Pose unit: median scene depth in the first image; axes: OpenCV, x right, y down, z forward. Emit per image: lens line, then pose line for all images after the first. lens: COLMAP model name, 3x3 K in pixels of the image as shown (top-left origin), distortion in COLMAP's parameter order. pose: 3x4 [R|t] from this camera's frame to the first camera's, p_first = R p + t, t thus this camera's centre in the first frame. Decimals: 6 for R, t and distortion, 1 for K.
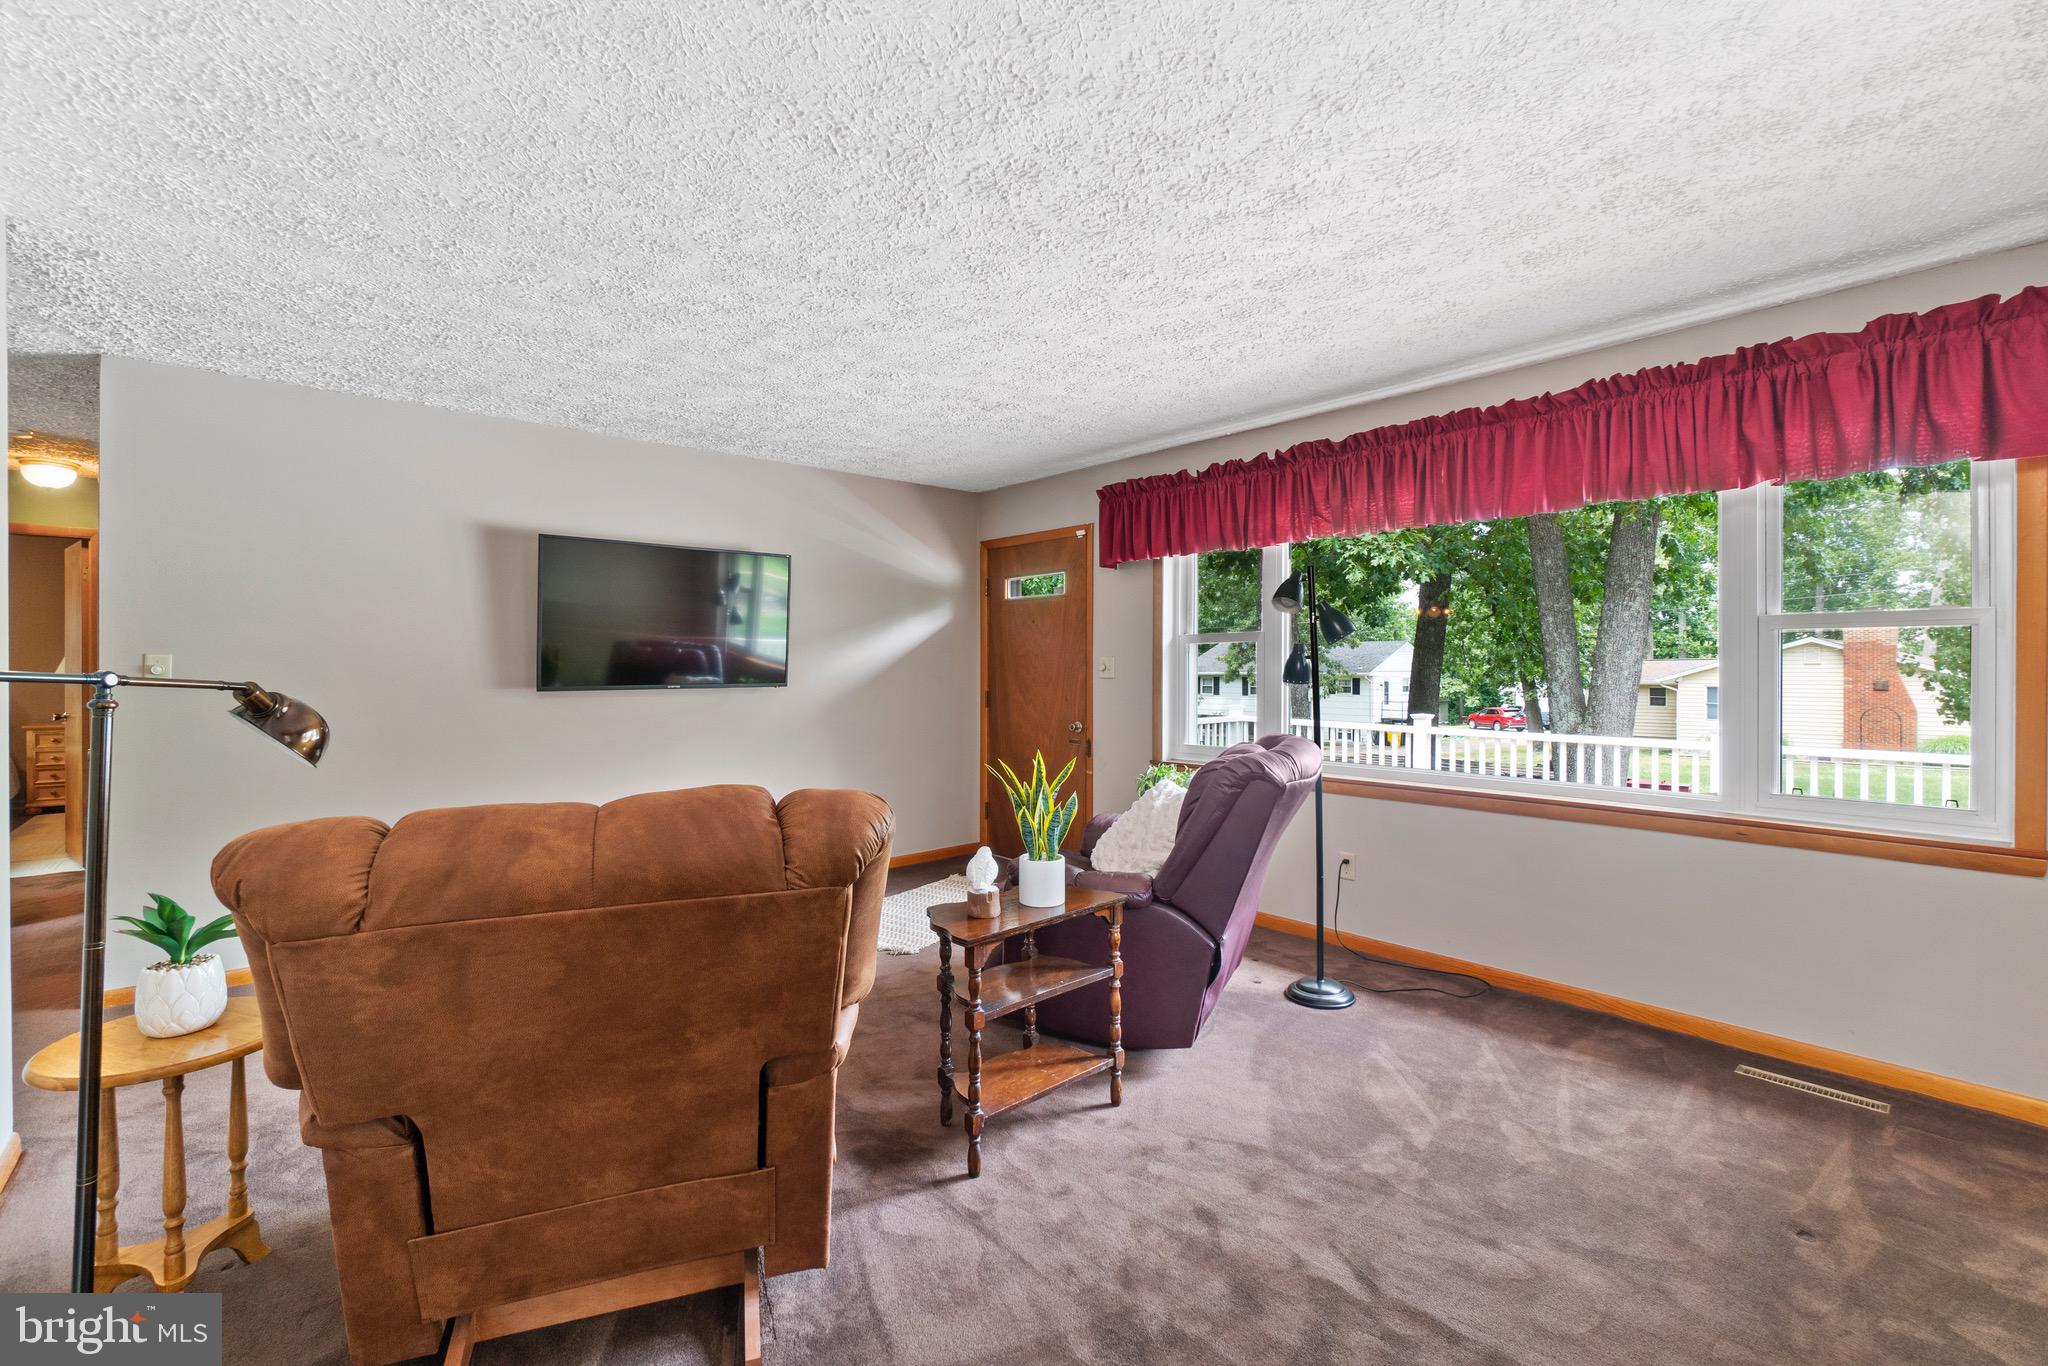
lens RADIAL K [[884.0, 0, 1017.3], [0, 884.0, 671.6], [0, 0, 1]] dist [-0.004659, -0.000894]
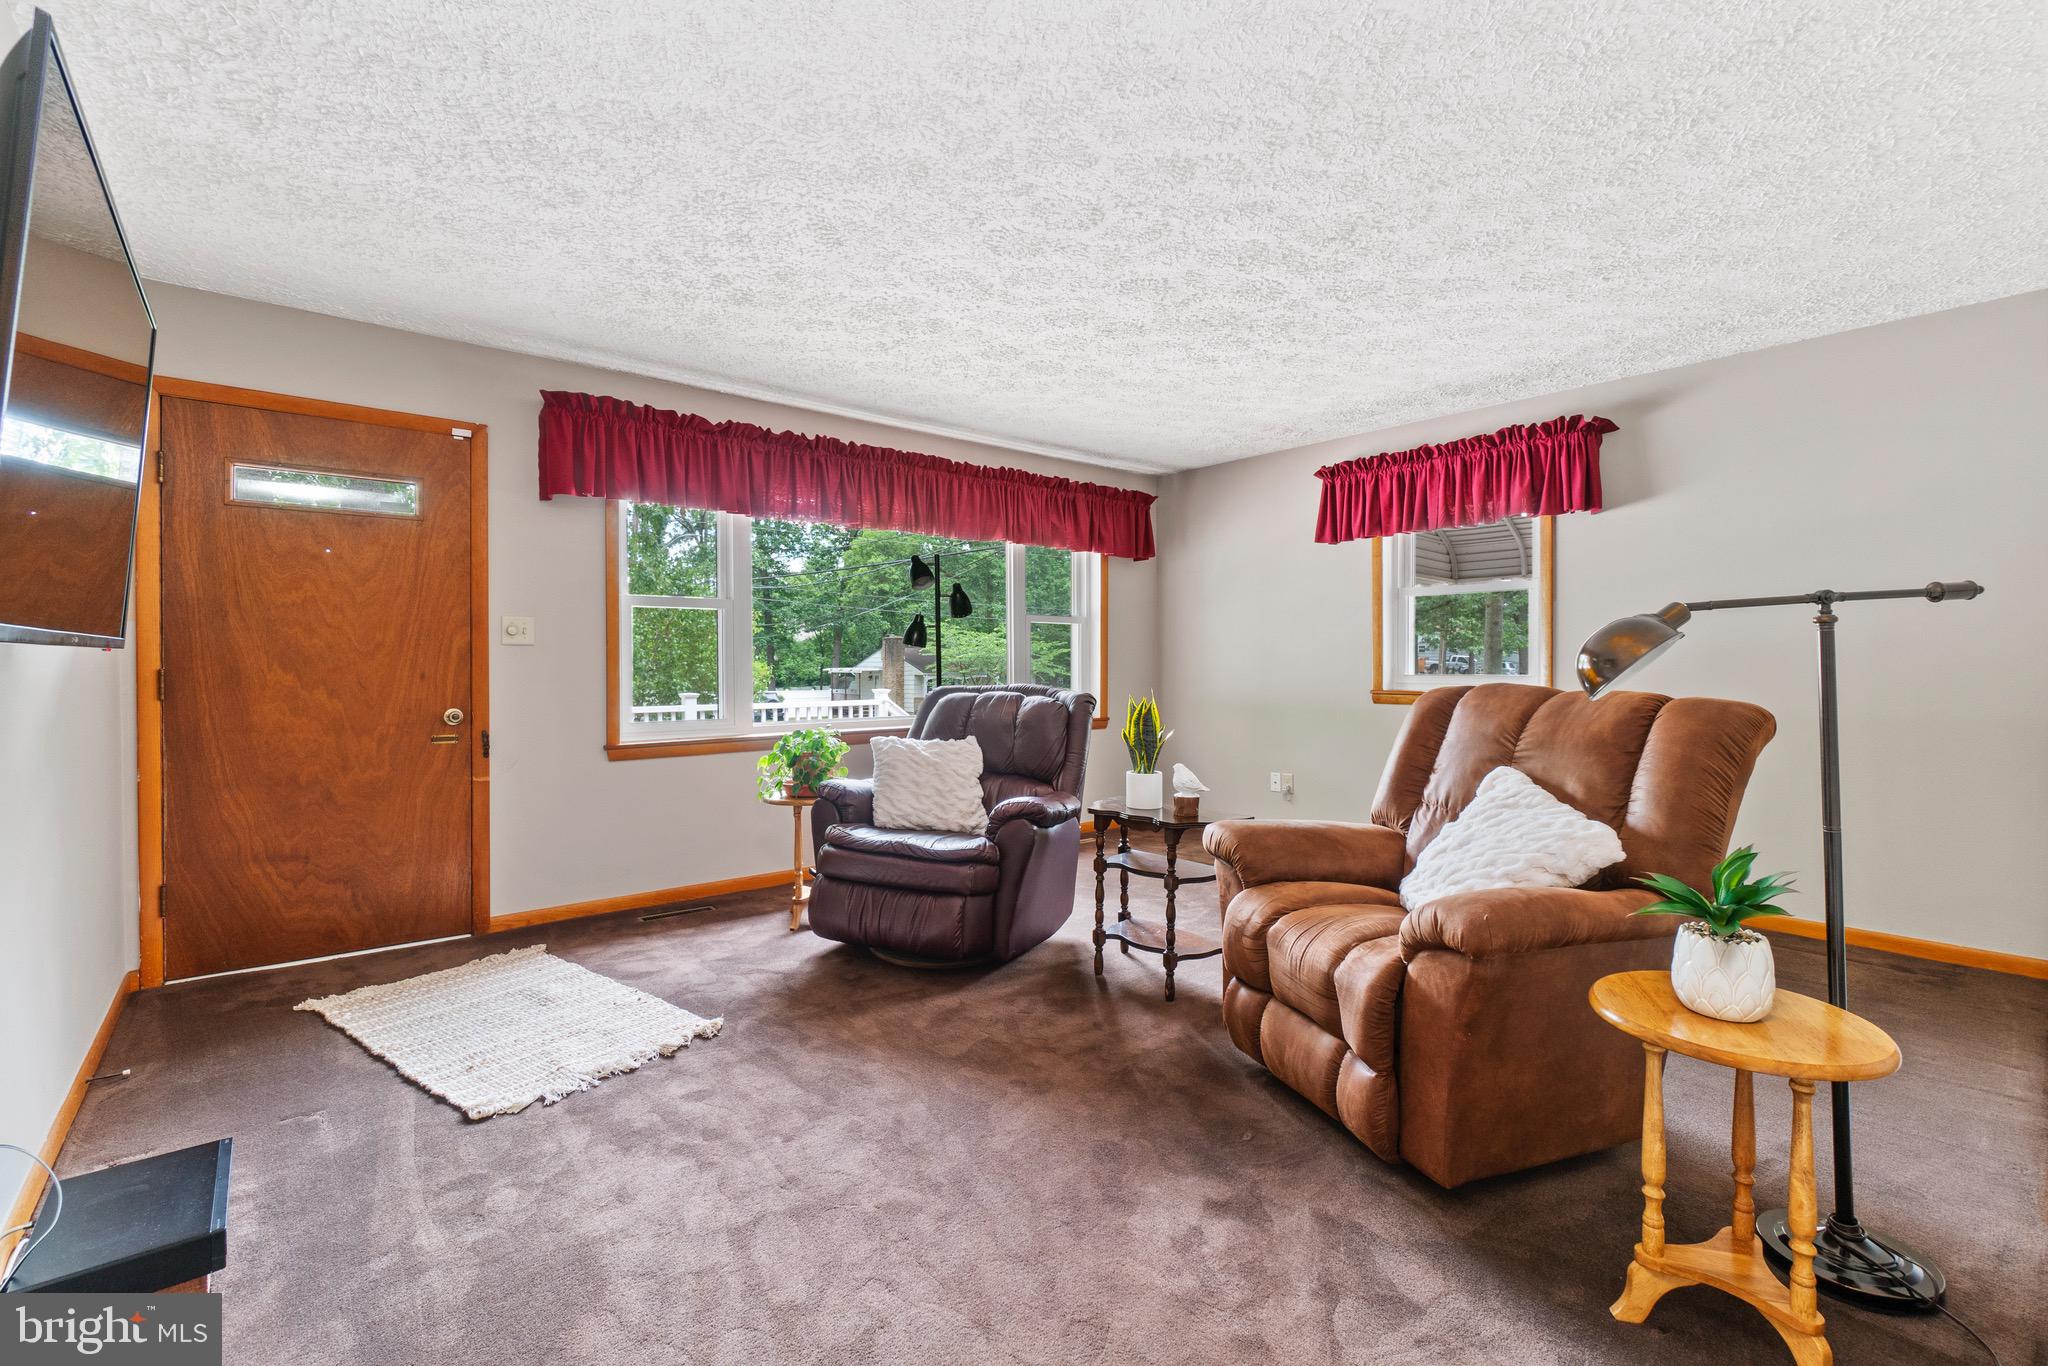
lens RADIAL K [[884.0, 0, 1013.5], [0, 884.0, 672.9], [0, 0, 1]] dist [-0.004659, -0.000894]
pose [[0.018435, -0.009033, 0.999789, -0.729985], [0.009028, 0.999920, 0.008868, 0.032220], [-0.999789, 0.008863, 0.018516, 0.676848]]
